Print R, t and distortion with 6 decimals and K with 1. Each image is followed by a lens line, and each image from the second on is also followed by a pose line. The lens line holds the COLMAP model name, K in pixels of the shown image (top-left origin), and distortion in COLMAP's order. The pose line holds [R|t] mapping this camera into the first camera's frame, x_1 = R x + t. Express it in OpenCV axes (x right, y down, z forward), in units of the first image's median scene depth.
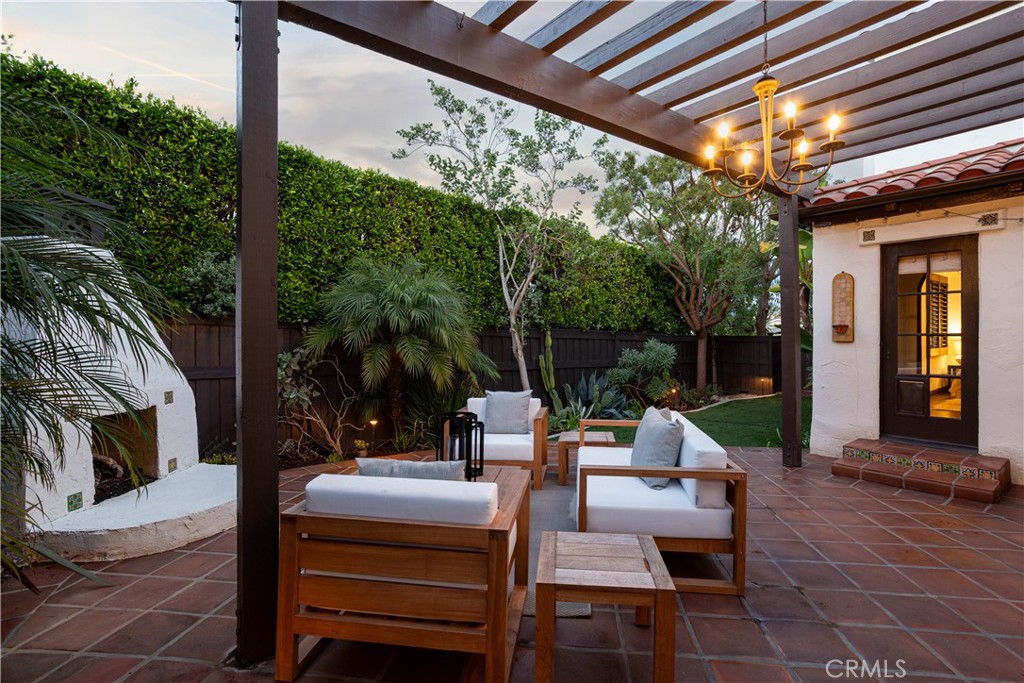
lens RADIAL K [[517.8, 0, 512.0], [0, 517.8, 341.5], [0, 0, 1]] dist [-0.000698, 0.018691]
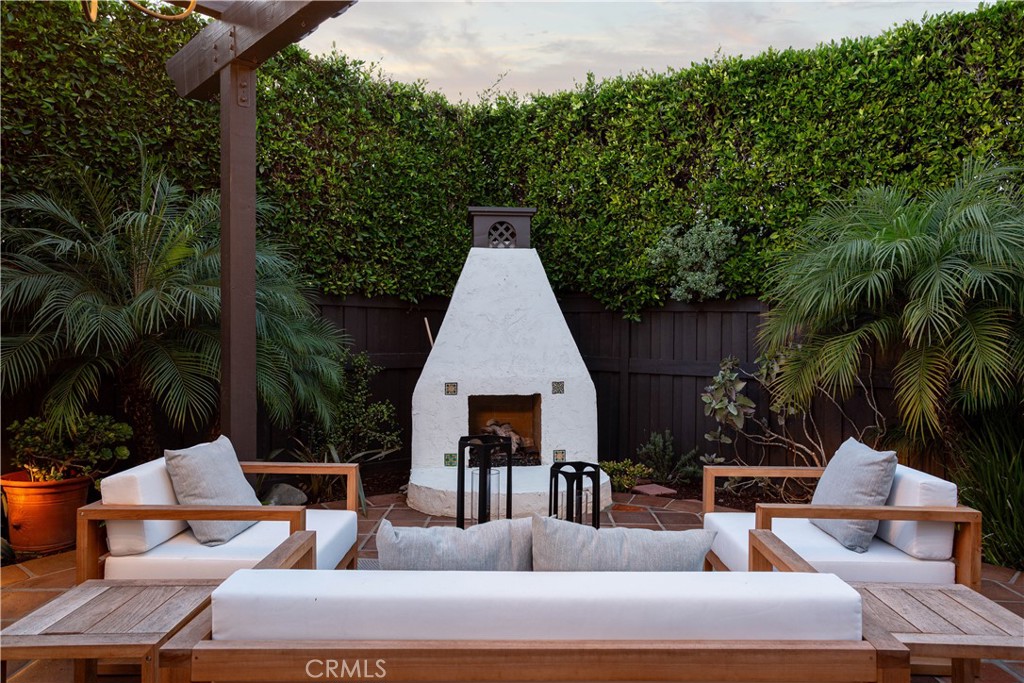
lens RADIAL K [[694.9, 0, 512.0], [0, 694.9, 341.5], [0, 0, 1]] dist [-0.021529, 0.002448]
pose [[0.101017, 0.014889, -0.994773, 0.605140], [-0.003263, 0.999888, 0.014634, 0.000025], [0.994879, 0.001768, 0.101055, 0.720023]]
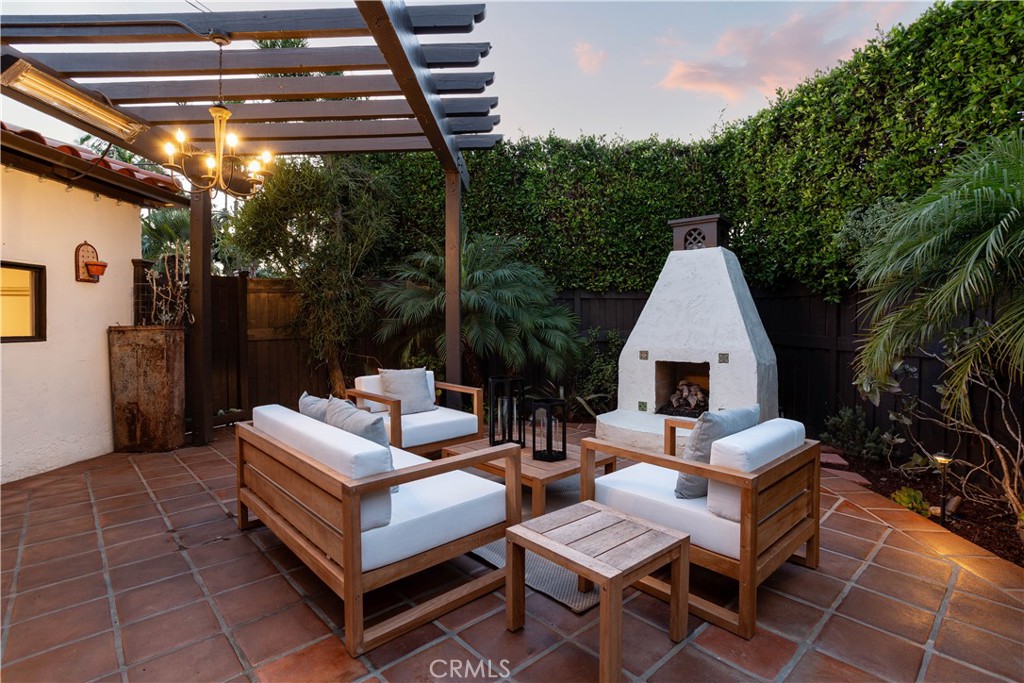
lens RADIAL K [[501.6, 0, 511.3], [0, 501.6, 324.0], [0, 0, 1]] dist [-0.004587, 0.016426]
pose [[-0.642392, 0.005153, -0.766359, 0.522951], [0.002928, 0.999987, 0.004269, 0.019174], [0.766371, 0.000499, -0.642398, 1.274404]]
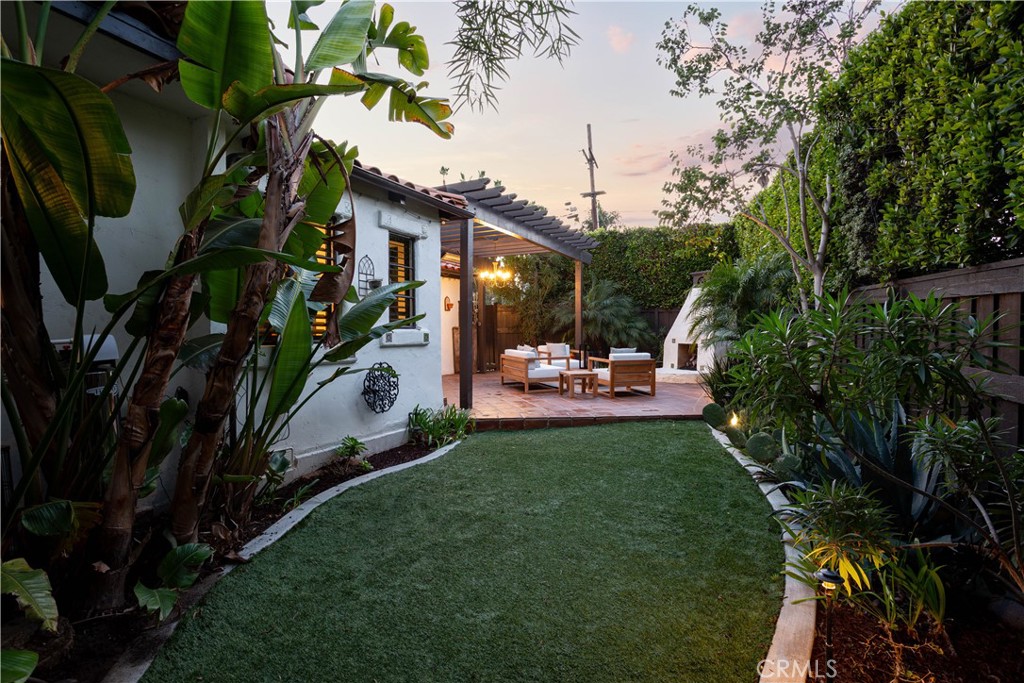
lens RADIAL K [[501.6, 0, 511.3], [0, 501.6, 324.0], [0, 0, 1]] dist [-0.004587, 0.016426]
pose [[-0.900438, 0.003719, -0.434968, 1.176857], [0.005765, 0.999978, -0.003384, 0.021633], [0.434946, -0.005554, -0.900439, 2.605909]]
